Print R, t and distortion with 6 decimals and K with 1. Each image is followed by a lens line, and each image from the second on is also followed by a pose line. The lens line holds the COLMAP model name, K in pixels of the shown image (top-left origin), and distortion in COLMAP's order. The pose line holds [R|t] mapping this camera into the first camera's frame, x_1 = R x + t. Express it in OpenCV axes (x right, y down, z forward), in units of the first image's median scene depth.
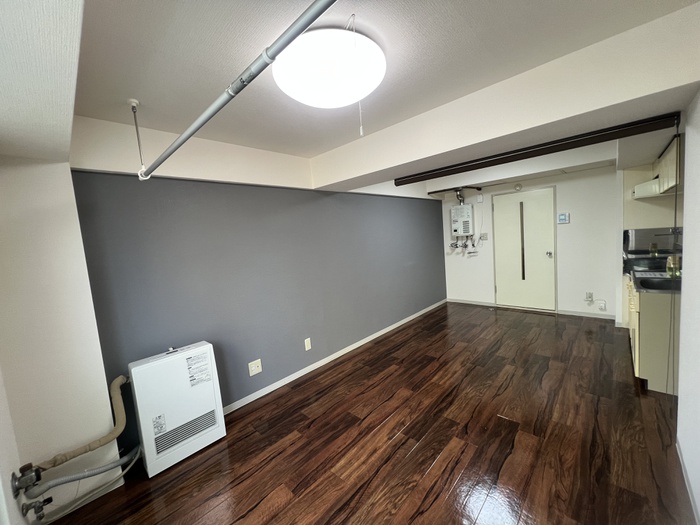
lens RADIAL K [[279.4, 0, 351.3], [0, 279.4, 264.9], [0, 0, 1]] dist [-0.002367, 0.000214]
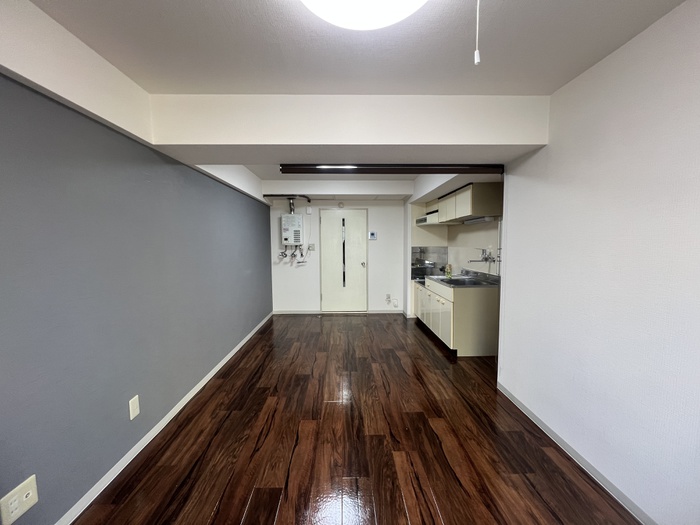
lens RADIAL K [[279.4, 0, 354.3], [0, 279.4, 262.9], [0, 0, 1]] dist [-0.002367, 0.000214]
pose [[0.710443, 0.024425, 0.703331, -0.157901], [0.020043, 0.998290, -0.054914, 0.019624], [-0.703469, 0.053110, 0.708739, 0.171198]]
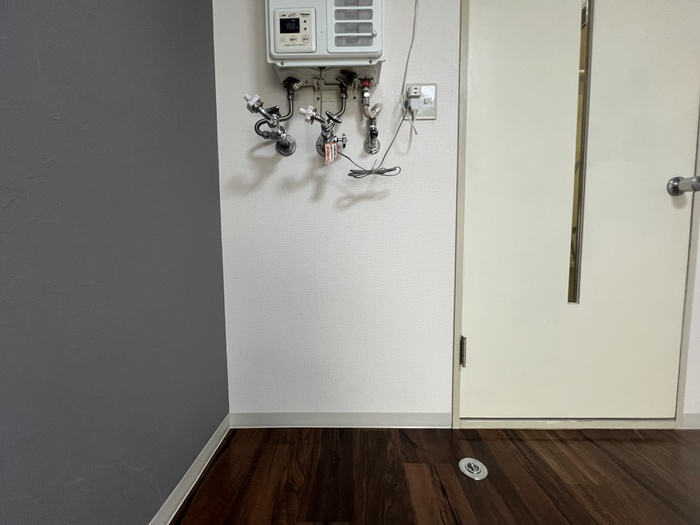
lens RADIAL K [[279.4, 0, 346.7], [0, 279.4, 264.2], [0, 0, 1]] dist [-0.002367, 0.000214]
pose [[0.751122, 0.023542, 0.659744, 0.338288], [0.020664, 0.998036, -0.059139, 0.032682], [-0.659840, 0.058053, 0.749160, 0.989147]]
